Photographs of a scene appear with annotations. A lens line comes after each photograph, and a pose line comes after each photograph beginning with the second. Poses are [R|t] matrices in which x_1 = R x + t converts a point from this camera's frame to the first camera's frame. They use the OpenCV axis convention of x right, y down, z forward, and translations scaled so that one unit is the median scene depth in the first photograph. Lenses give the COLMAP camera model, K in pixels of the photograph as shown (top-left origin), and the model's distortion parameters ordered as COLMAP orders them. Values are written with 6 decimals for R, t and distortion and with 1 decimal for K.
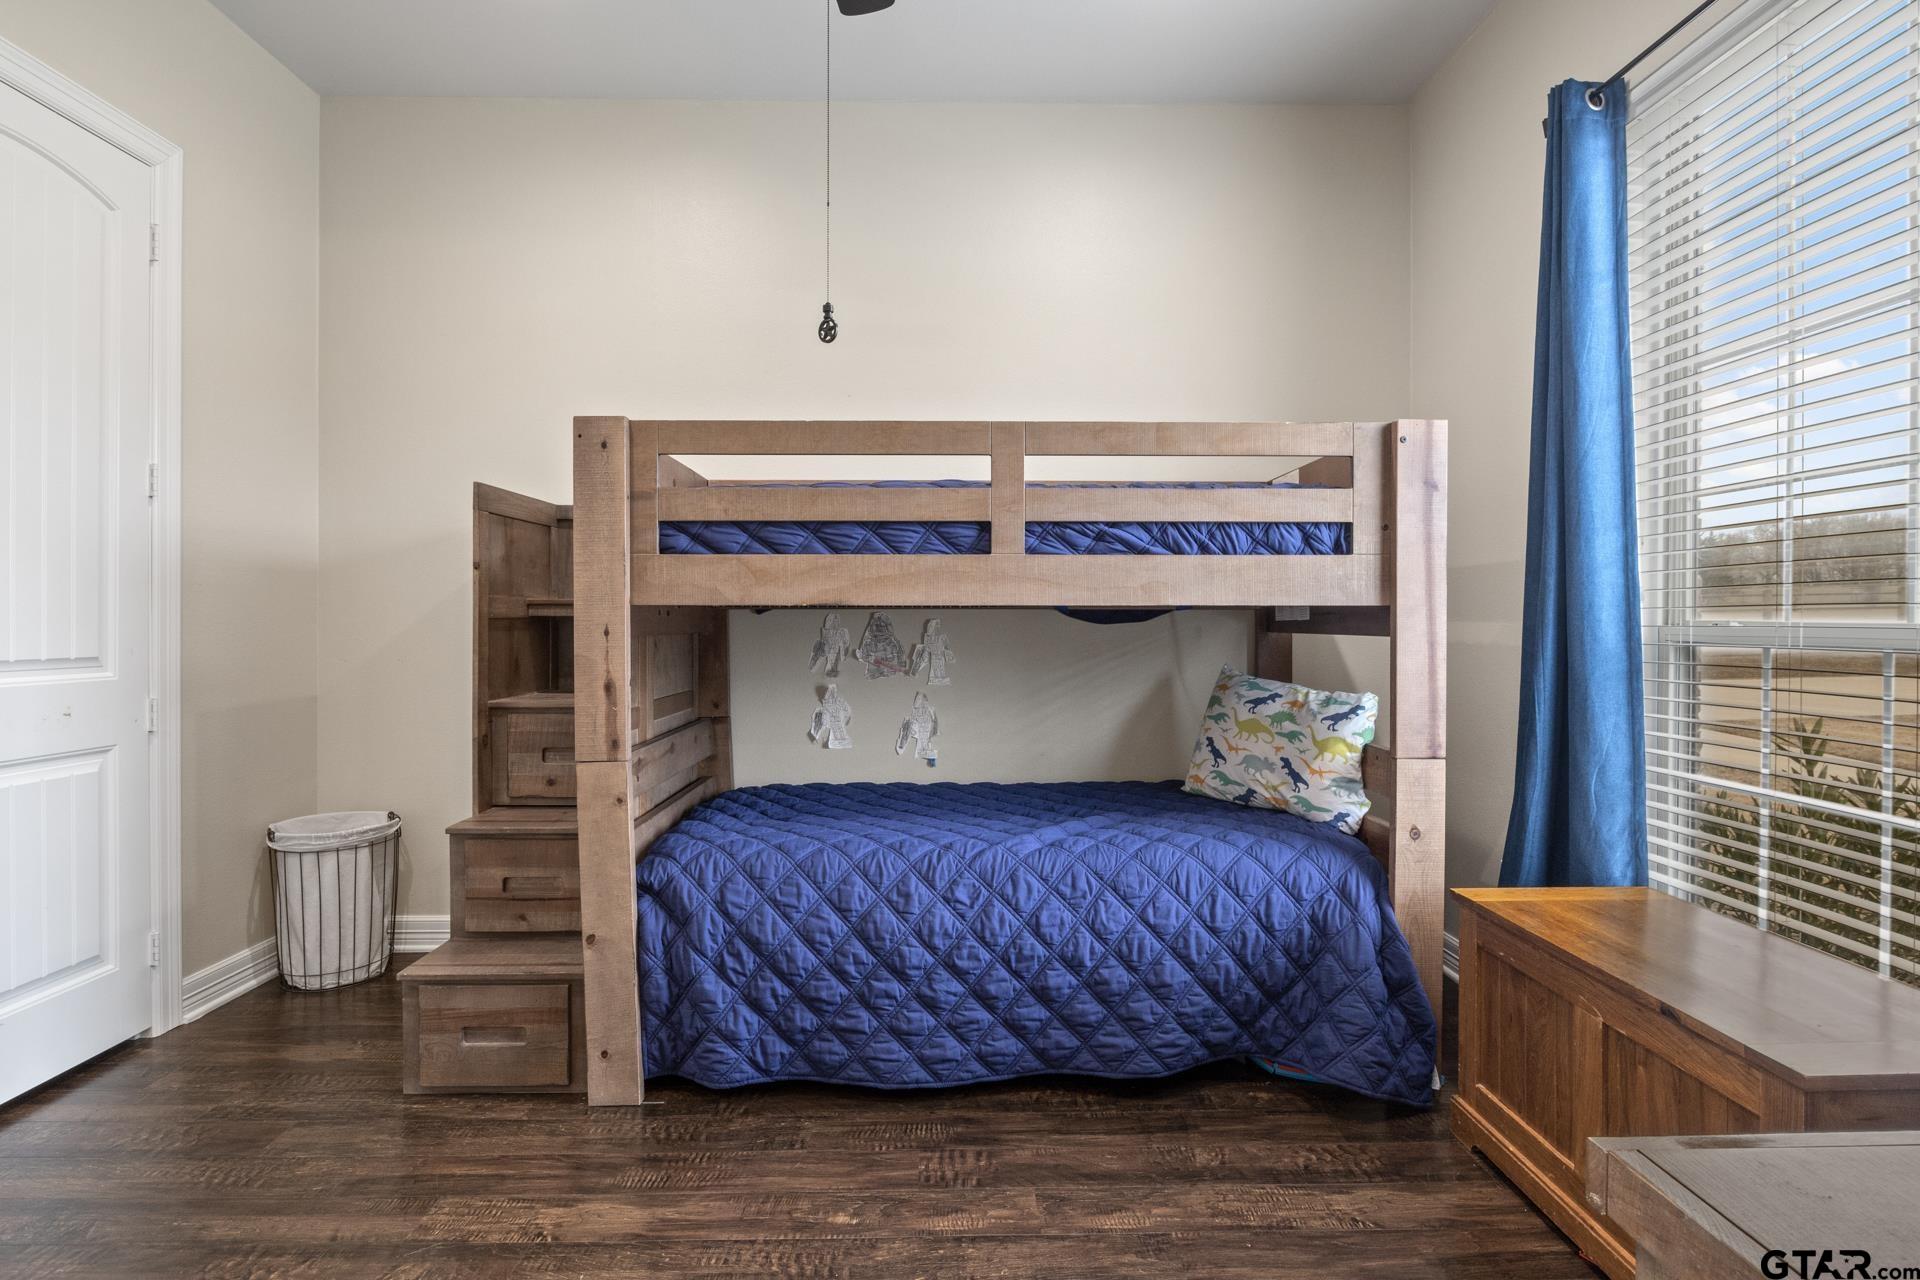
lens RADIAL K [[979.5, 0, 960.1], [0, 979.5, 628.4], [0, 0, 1]] dist [0.001231, 0.000189]
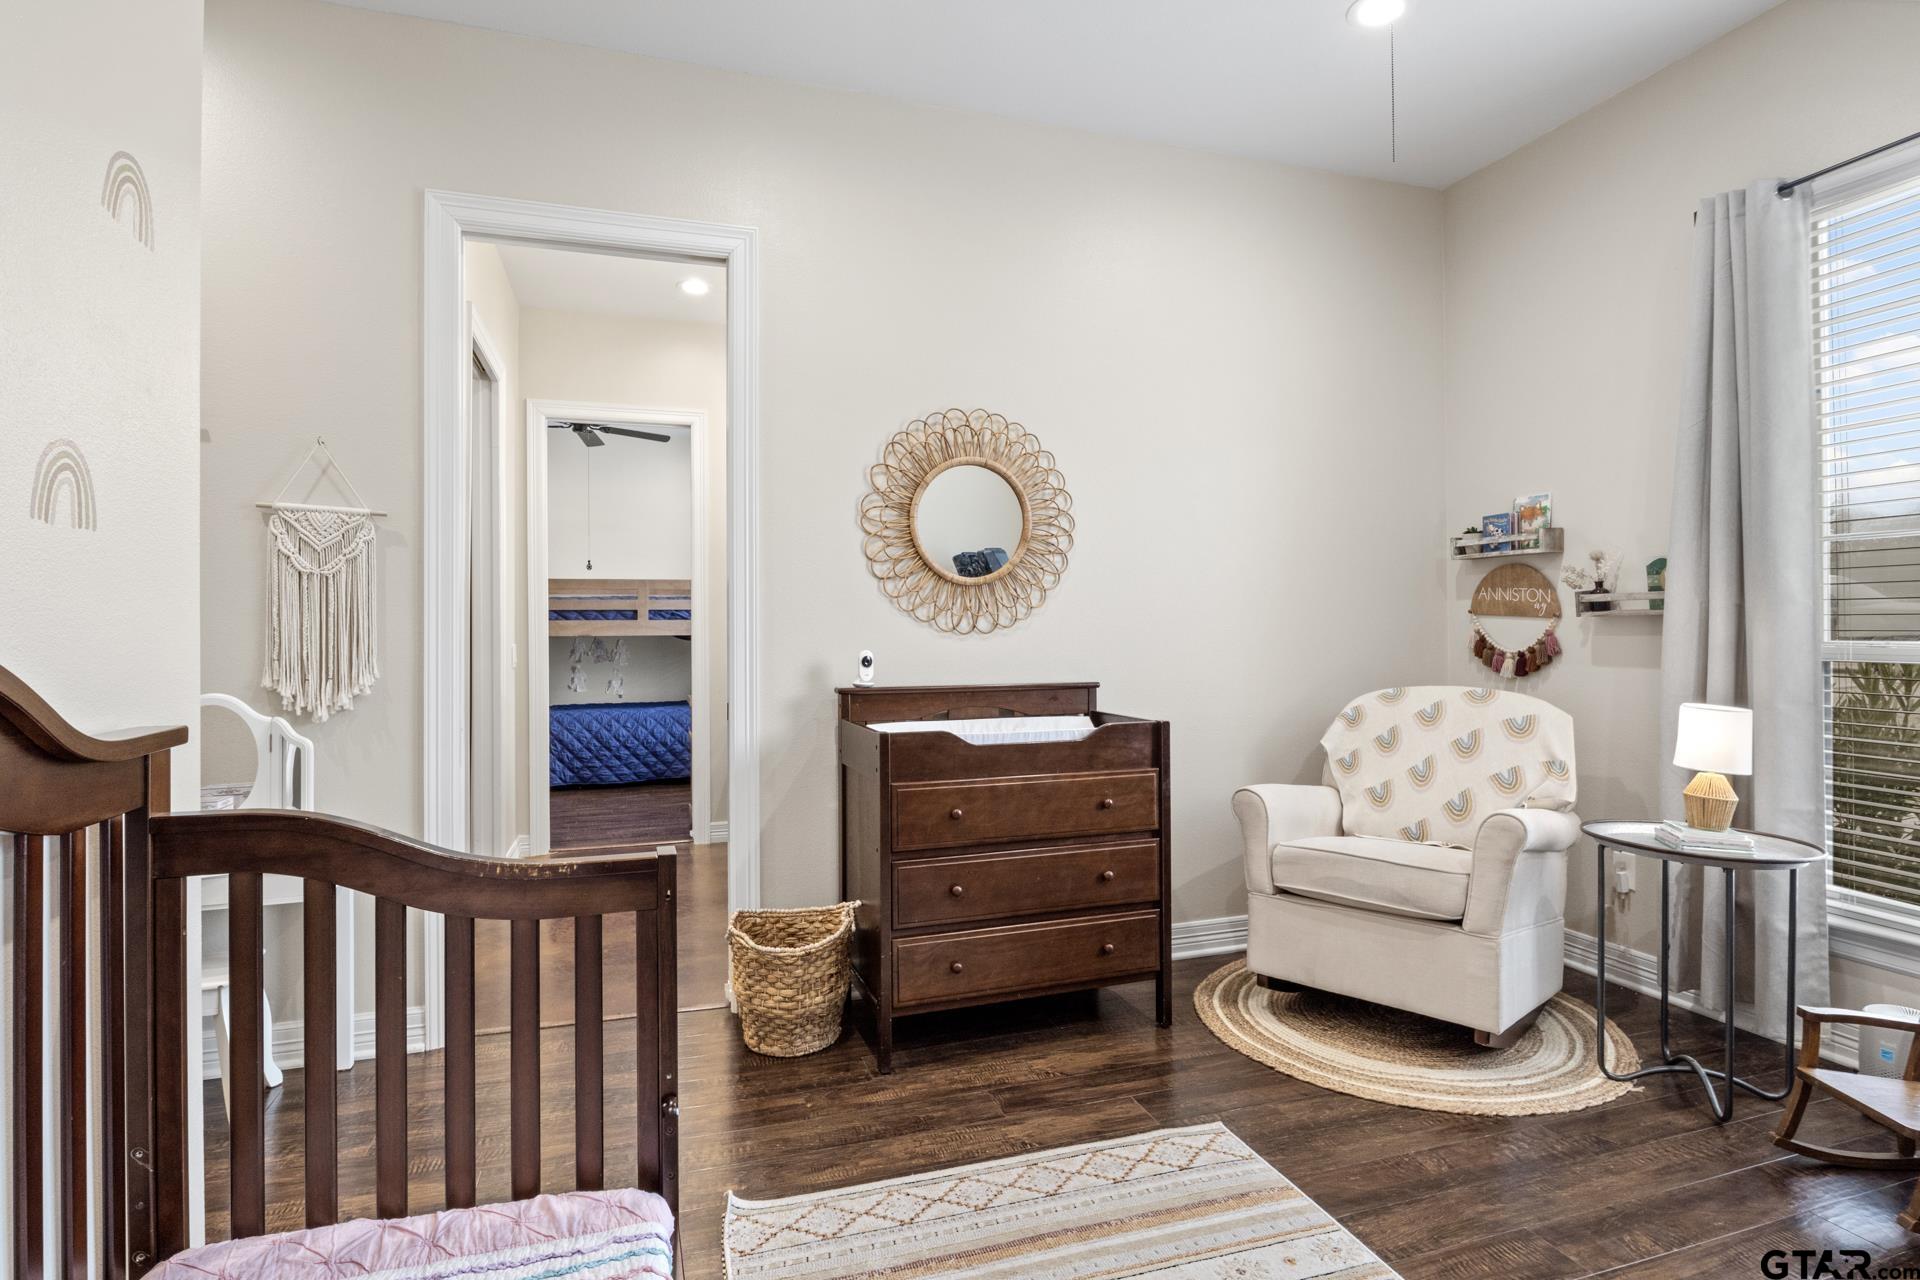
lens RADIAL K [[979.5, 0, 956.7], [0, 979.5, 639.2], [0, 0, 1]] dist [0.001231, 0.000189]
pose [[0.956563, -0.006721, 0.291447, 0.097925], [0.009796, 0.999911, -0.009092, 0.028128], [-0.291360, 0.011552, 0.956544, -2.448673]]
